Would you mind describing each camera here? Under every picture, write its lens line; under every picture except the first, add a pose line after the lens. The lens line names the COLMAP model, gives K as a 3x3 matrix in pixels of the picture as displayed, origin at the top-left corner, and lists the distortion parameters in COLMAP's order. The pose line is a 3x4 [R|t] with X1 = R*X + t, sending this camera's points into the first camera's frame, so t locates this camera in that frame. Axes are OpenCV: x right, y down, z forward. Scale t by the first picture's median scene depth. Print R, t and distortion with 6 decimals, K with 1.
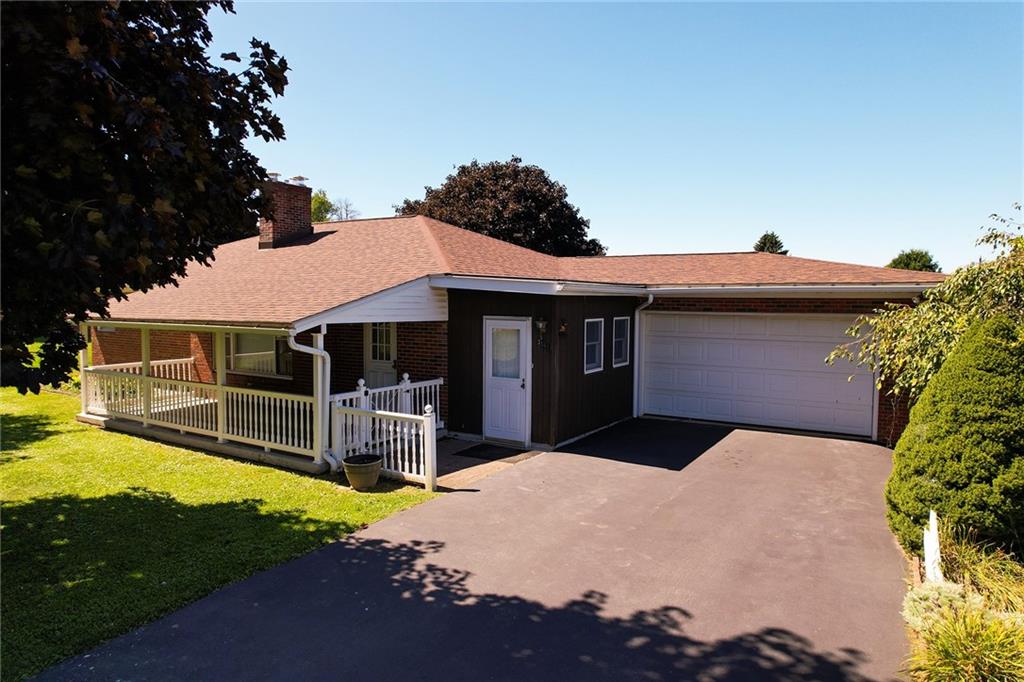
lens RADIAL K [[663.0, 0, 512.0], [0, 663.0, 341.0], [0, 0, 1]] dist [-0.154487, 0.157710]
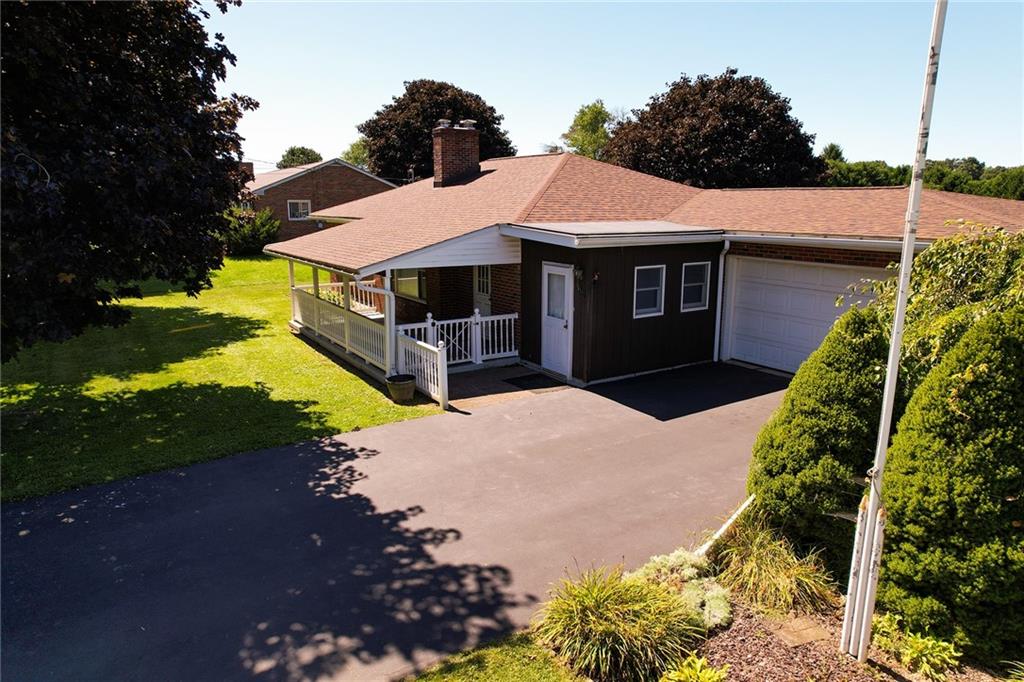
lens RADIAL K [[632.6, 0, 514.2], [0, 632.6, 361.0], [0, 0, 1]] dist [-0.027020, -0.000142]
pose [[0.898807, 0.097744, -0.427308, 0.416161], [-0.020594, 0.983161, 0.181575, -0.069934], [0.437860, -0.154401, 0.885685, 0.004968]]
